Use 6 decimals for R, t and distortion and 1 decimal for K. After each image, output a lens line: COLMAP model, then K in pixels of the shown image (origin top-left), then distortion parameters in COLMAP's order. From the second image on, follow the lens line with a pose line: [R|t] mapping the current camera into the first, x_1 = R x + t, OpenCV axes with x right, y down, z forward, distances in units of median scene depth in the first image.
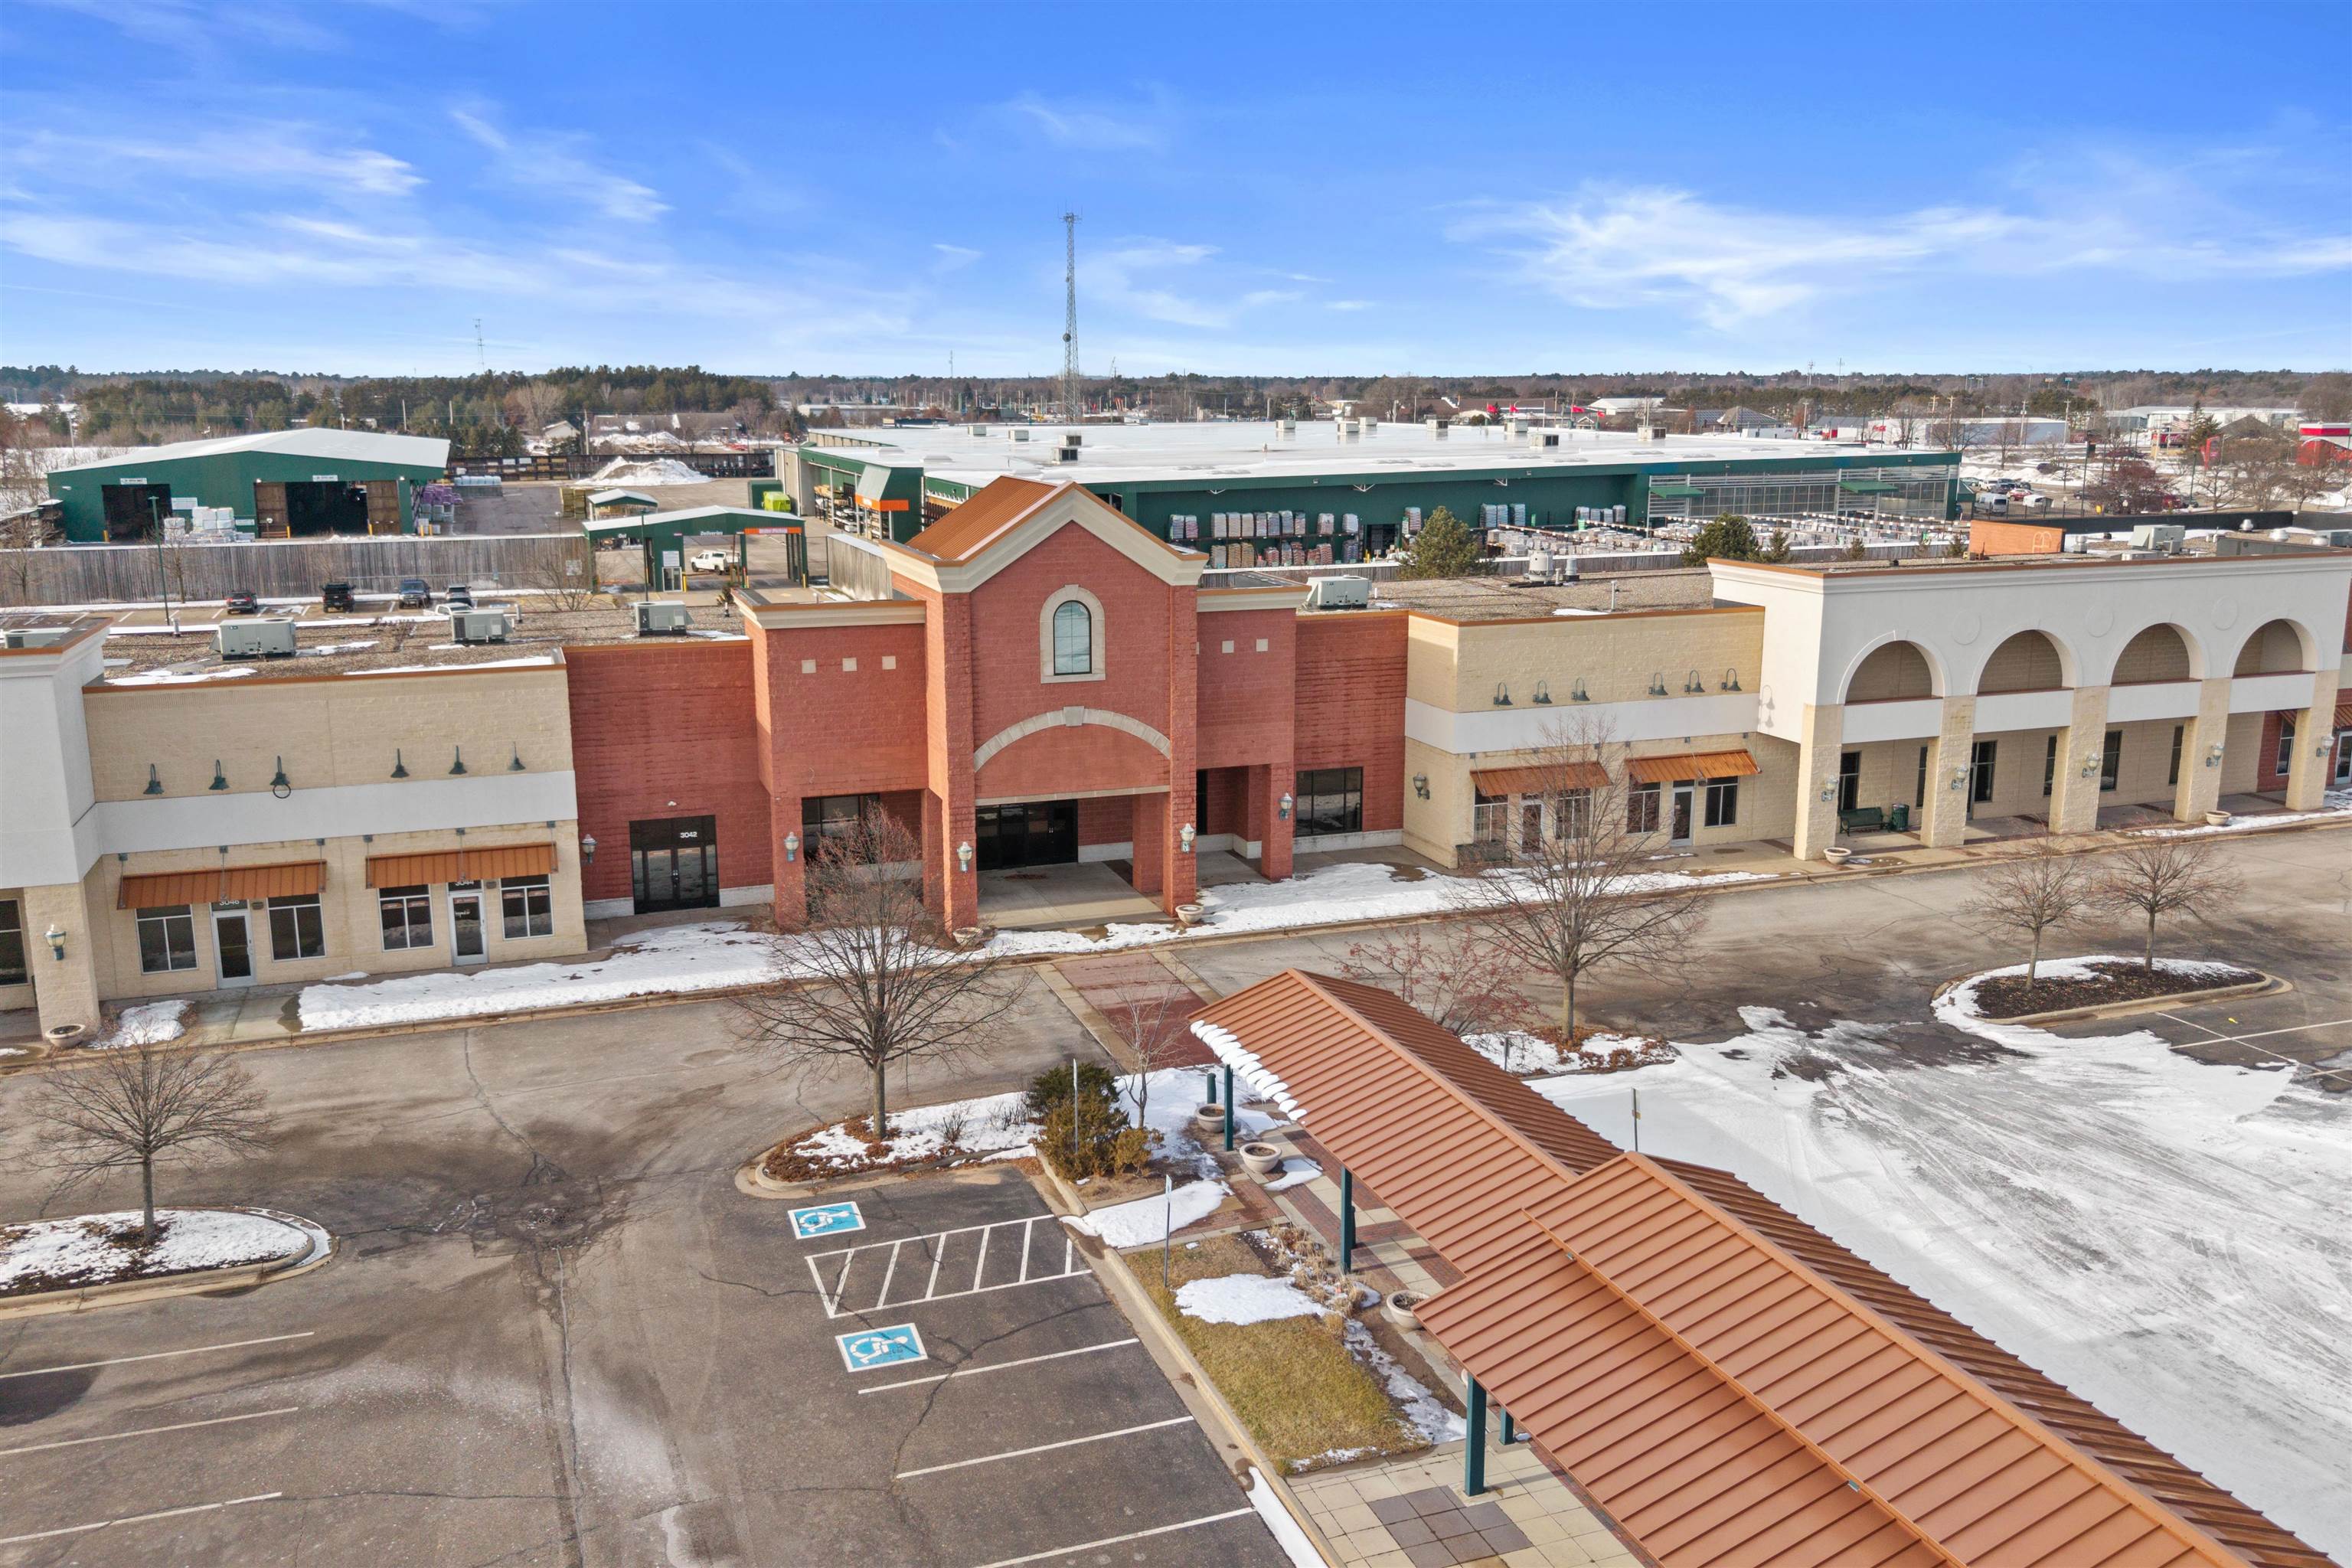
lens RADIAL K [[1877.6, 0, 1161.3], [0, 1877.6, 791.1], [0, 0, 1]] dist [0.061489, -0.093969]
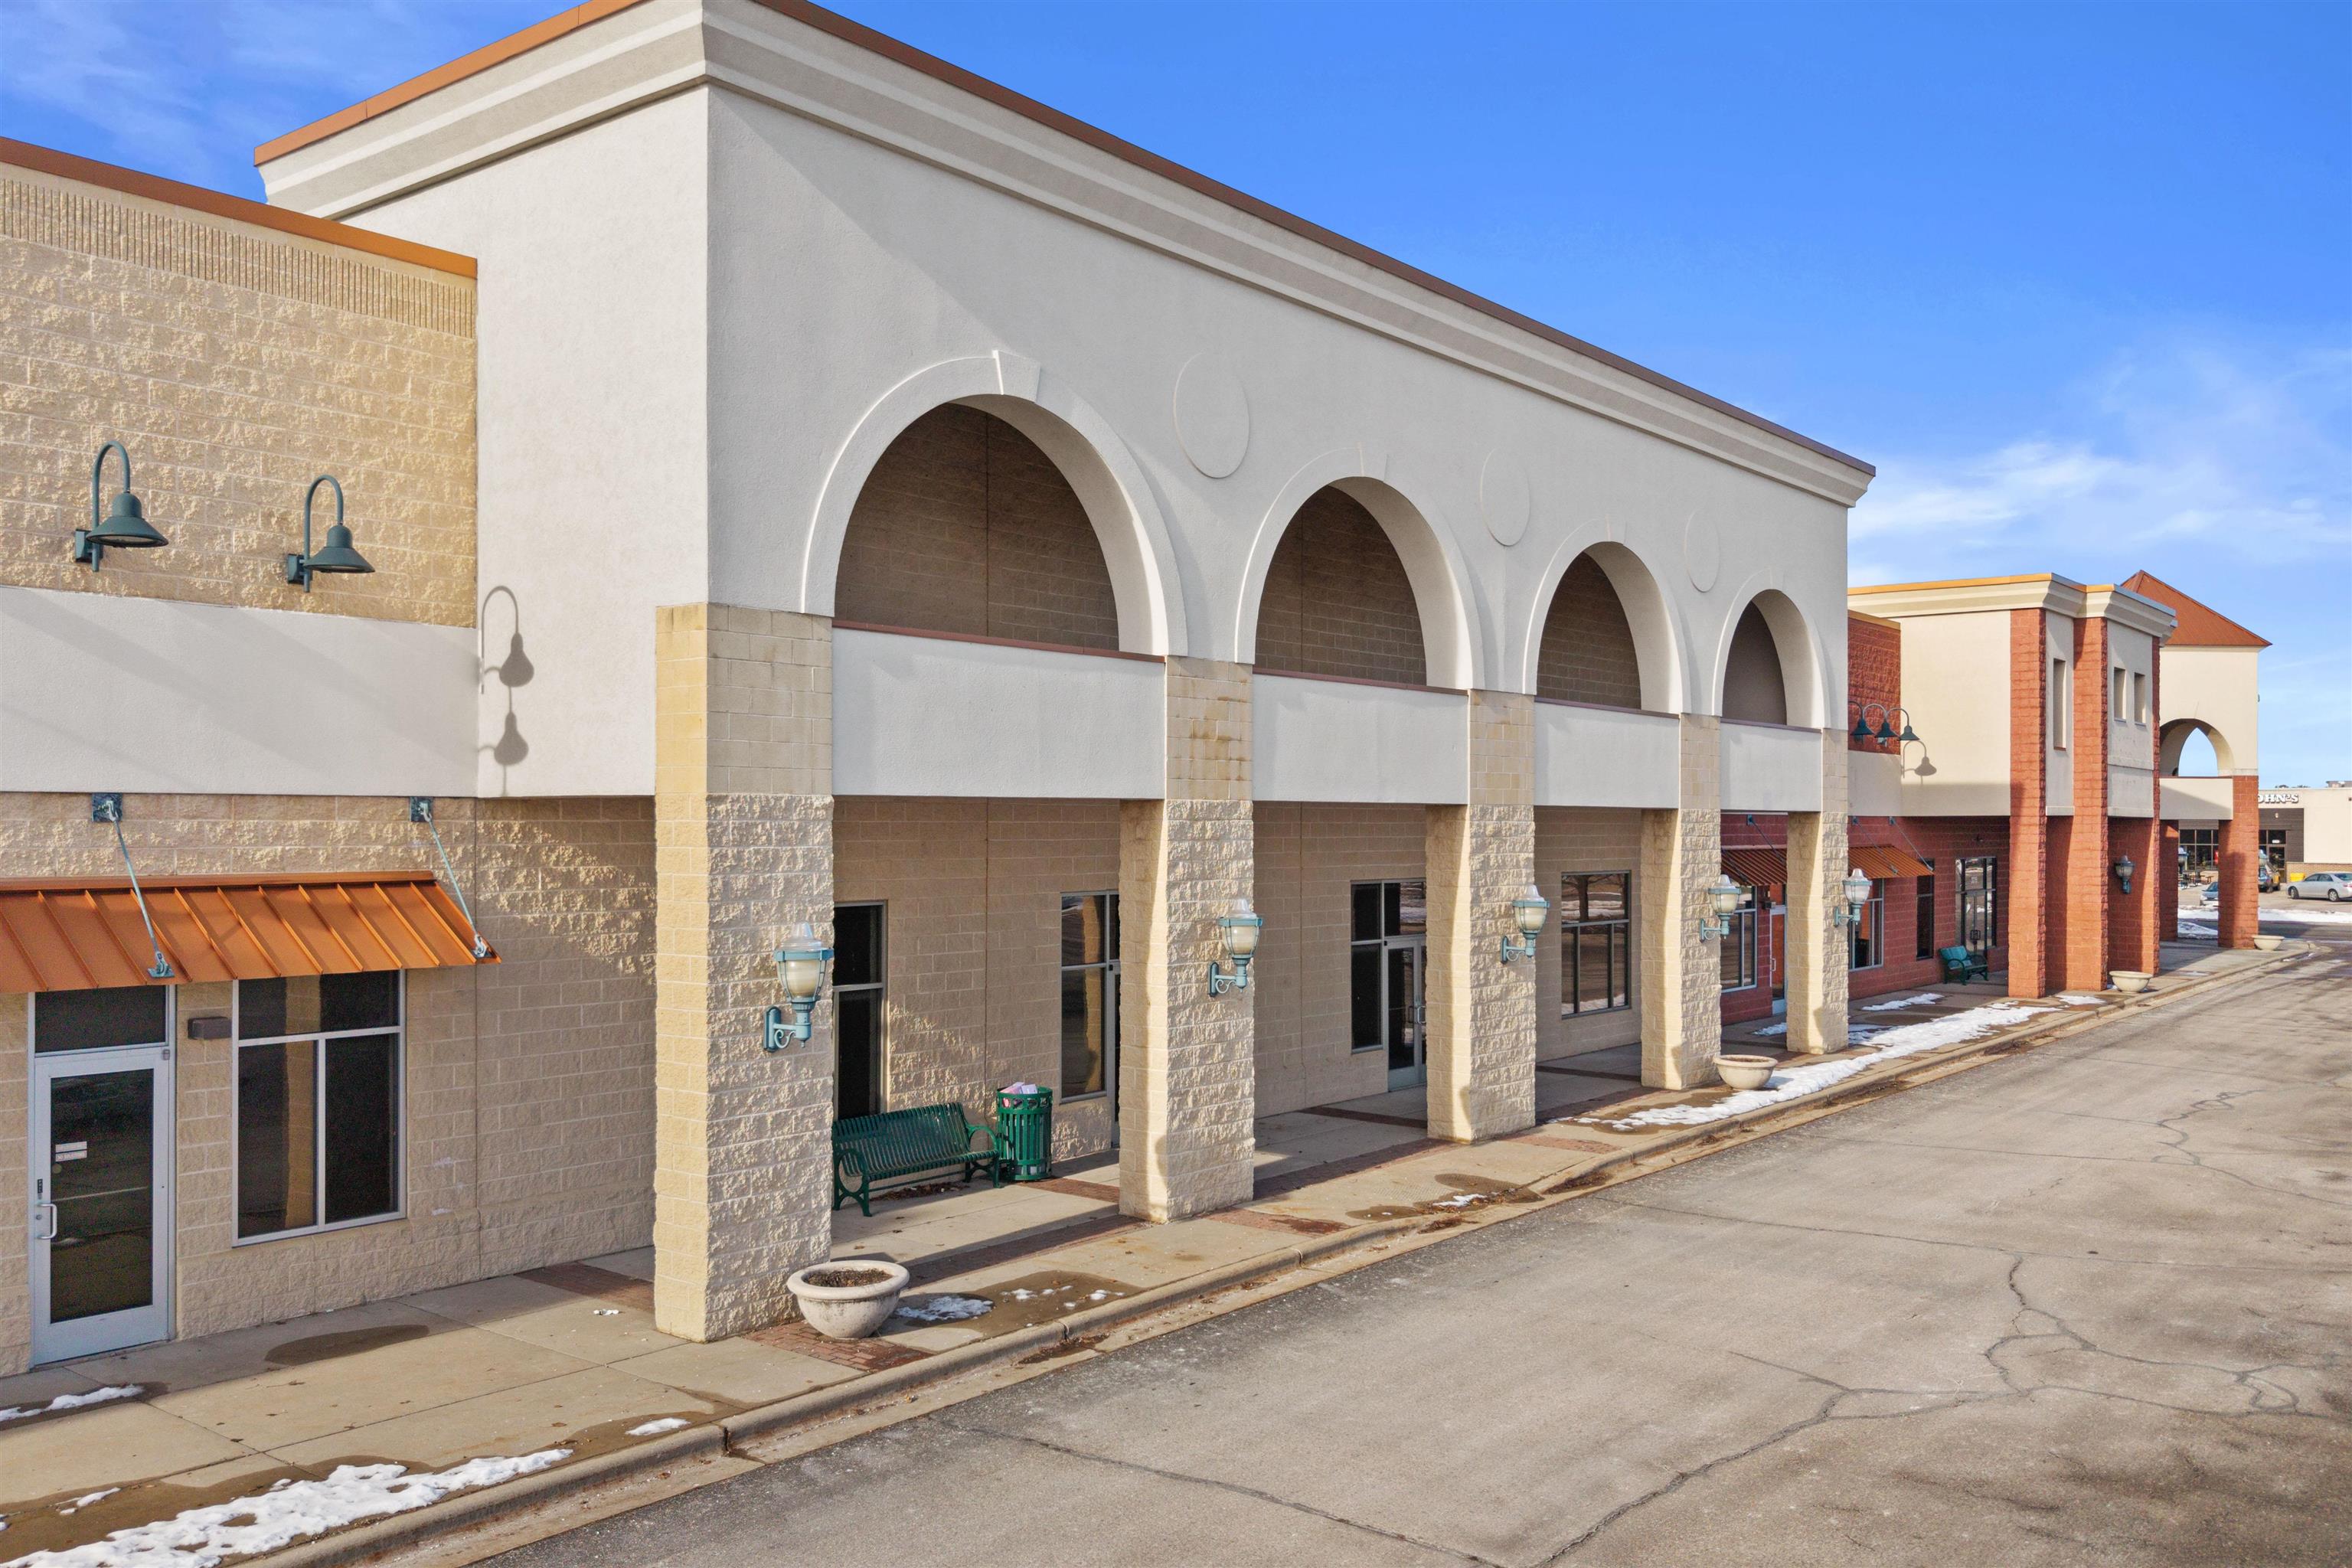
lens RADIAL K [[1921.7, 0, 1176.4], [0, 1921.7, 823.7], [0, 0, 1]] dist [0.073471, -0.118638]
pose [[0.846156, 0.006289, 0.532898, 0.272236], [0.107570, 0.977334, -0.182339, 0.025603], [-0.521966, 0.211611, 0.826300, 0.789116]]
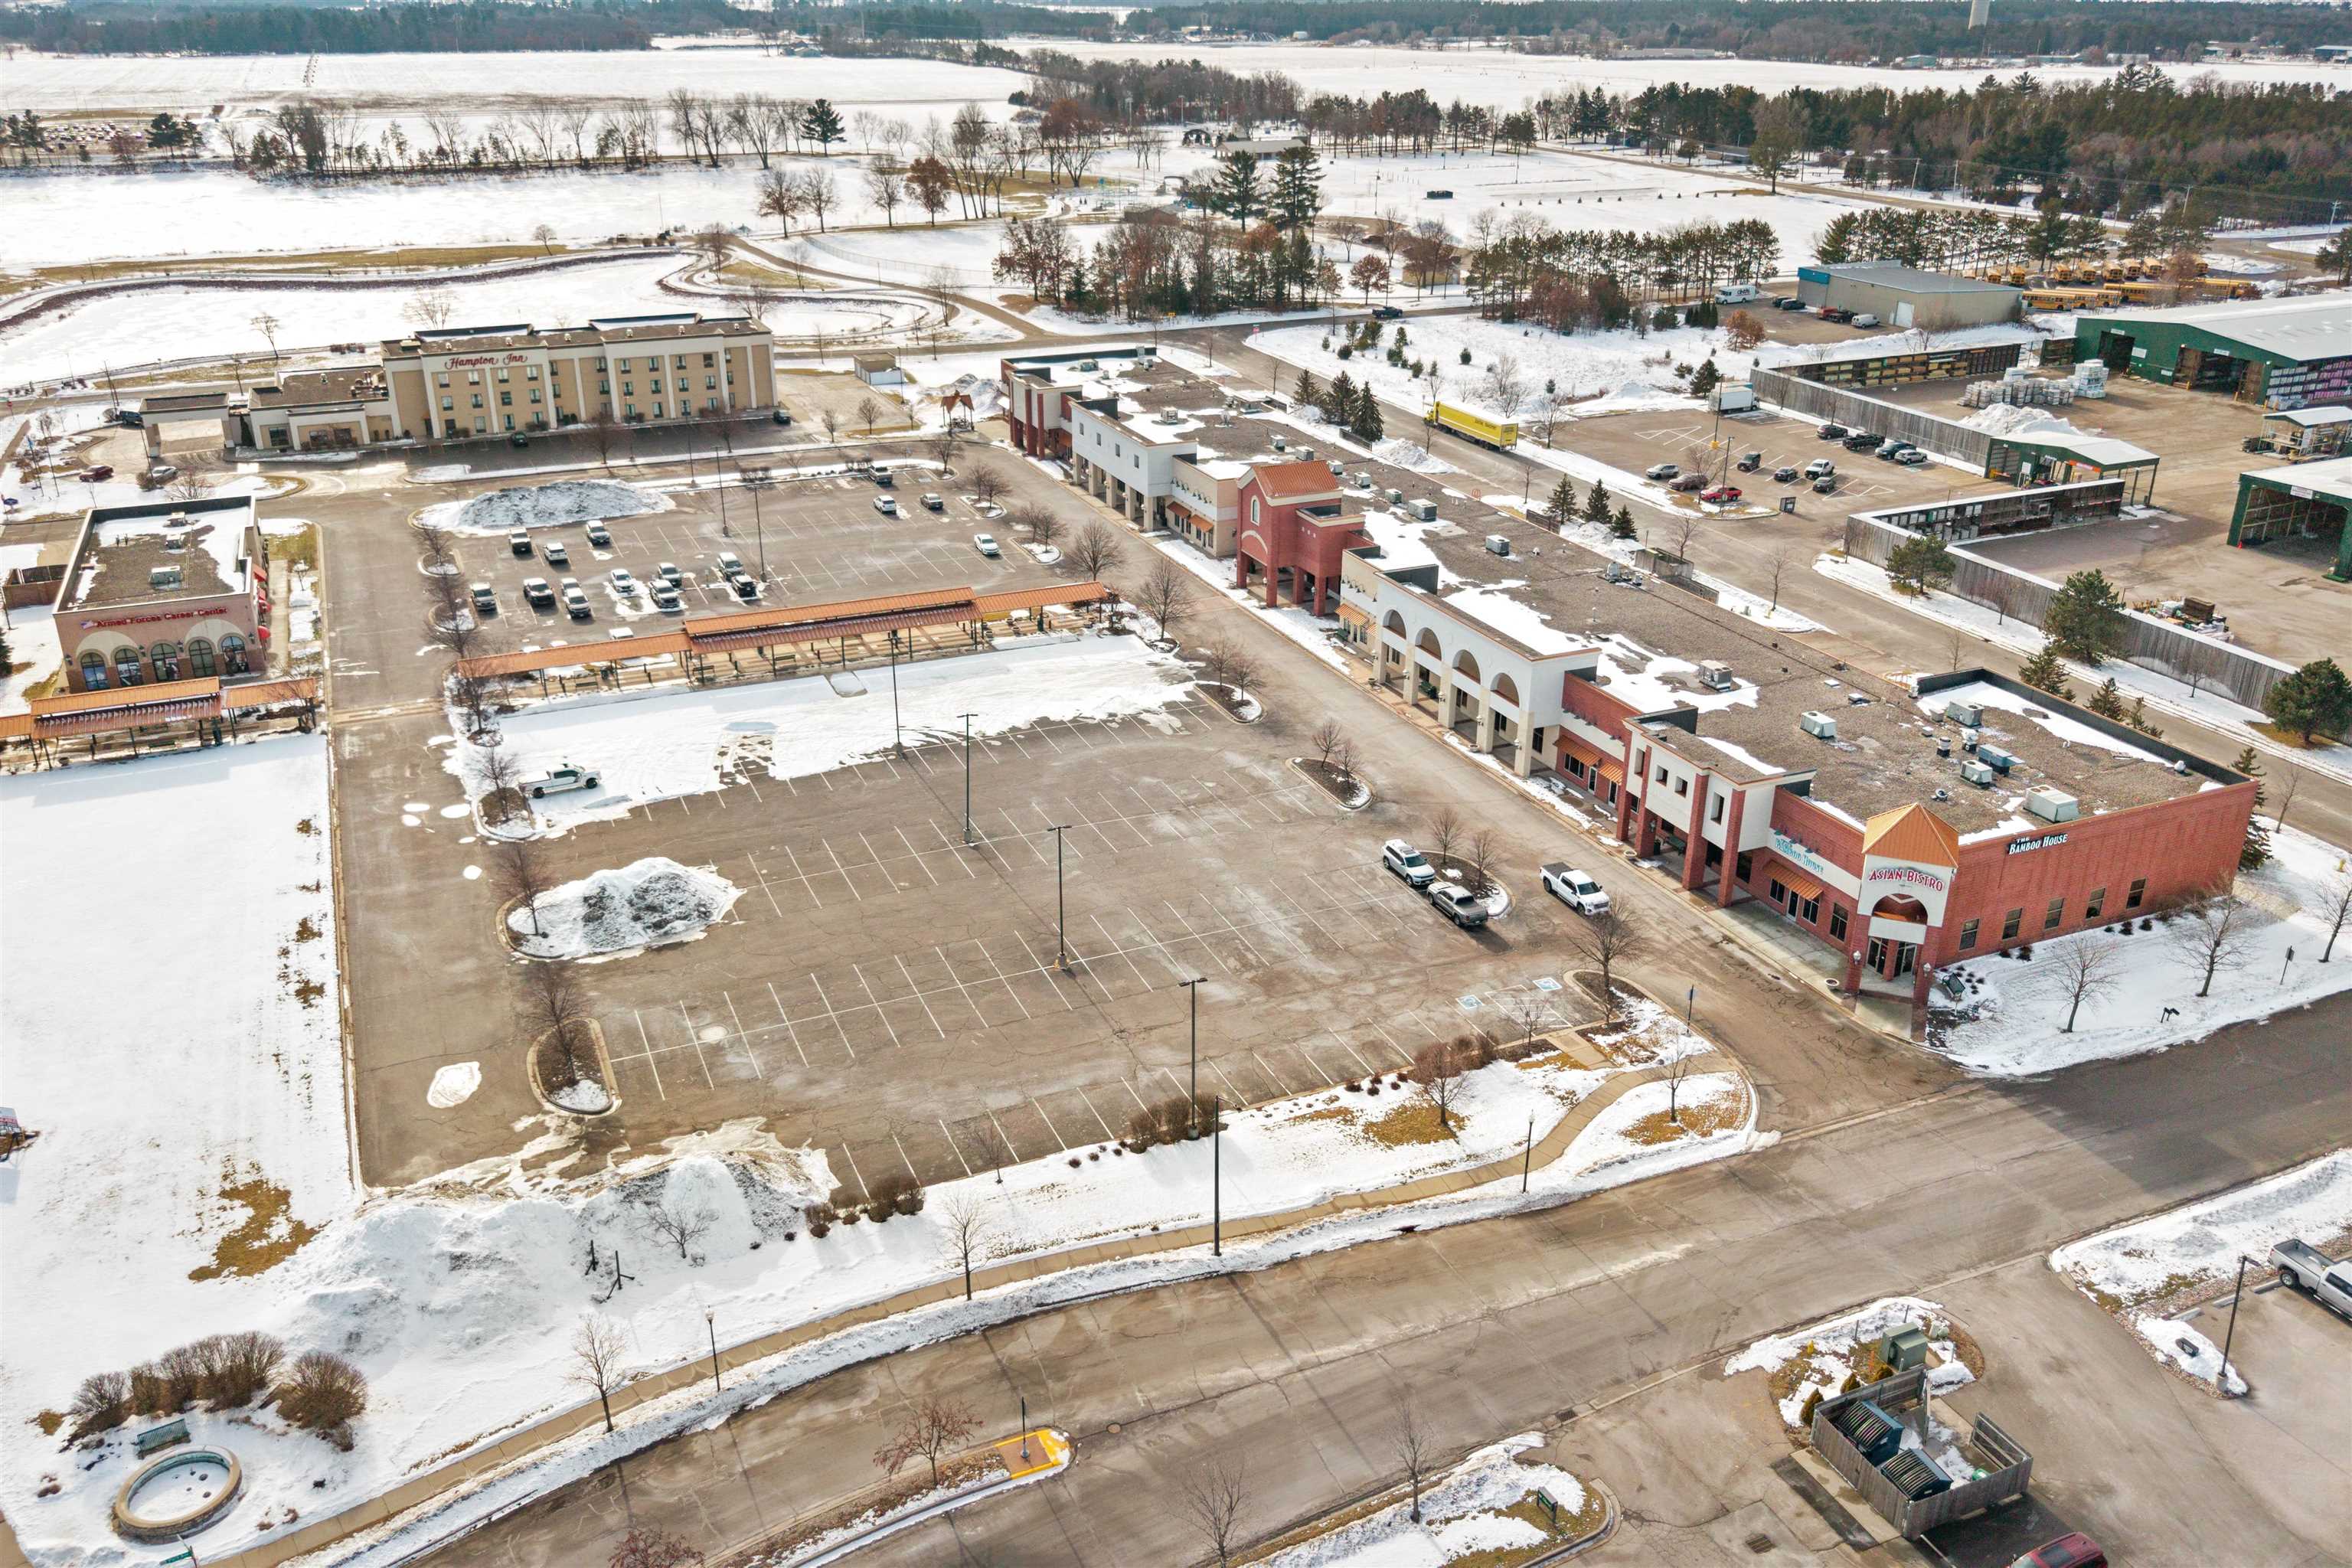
lens RADIAL K [[1868.4, 0, 1152.2], [0, 1868.4, 795.5], [0, 0, 1]] dist [0.046714, -0.087241]
pose [[0.059564, 0.407742, -0.911152, 2.779581], [-0.209957, 0.897472, 0.387895, -0.769613], [0.975895, 0.168198, 0.139066, 0.371086]]
